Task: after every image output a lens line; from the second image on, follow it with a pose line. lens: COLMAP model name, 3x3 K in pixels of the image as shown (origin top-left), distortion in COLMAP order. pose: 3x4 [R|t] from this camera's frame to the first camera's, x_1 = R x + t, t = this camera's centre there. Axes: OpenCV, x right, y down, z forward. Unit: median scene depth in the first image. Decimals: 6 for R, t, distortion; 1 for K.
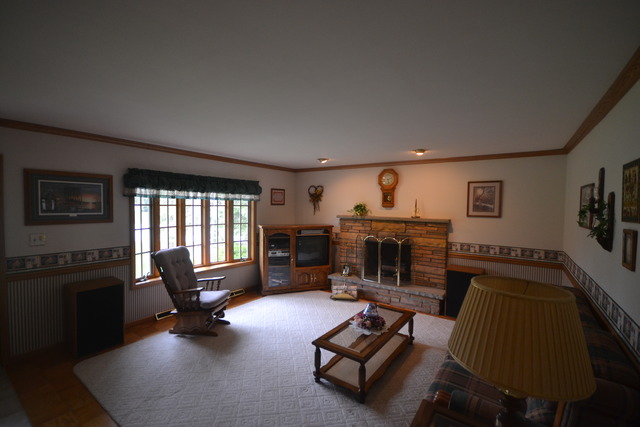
lens RADIAL K [[284.0, 0, 317.1], [0, 284.0, 215.9], [0, 0, 1]] dist [-0.002560, -0.002289]
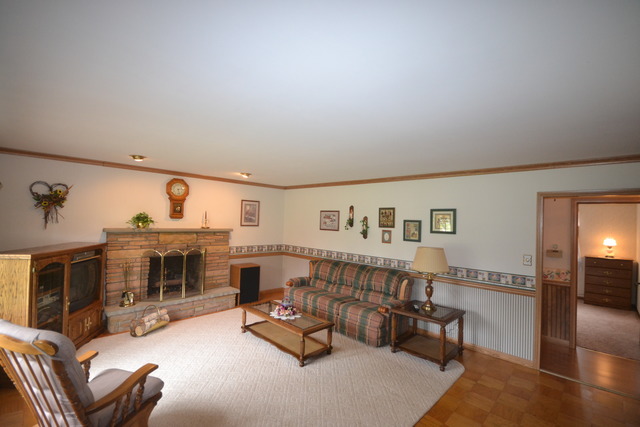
lens RADIAL K [[284.0, 0, 314.4], [0, 284.0, 215.5], [0, 0, 1]] dist [-0.002560, -0.002289]
pose [[0.166289, 0.008672, 0.986039, -0.630087], [0.008725, 0.999909, -0.010266, -0.026278], [-0.986038, 0.010310, 0.166199, 0.388821]]
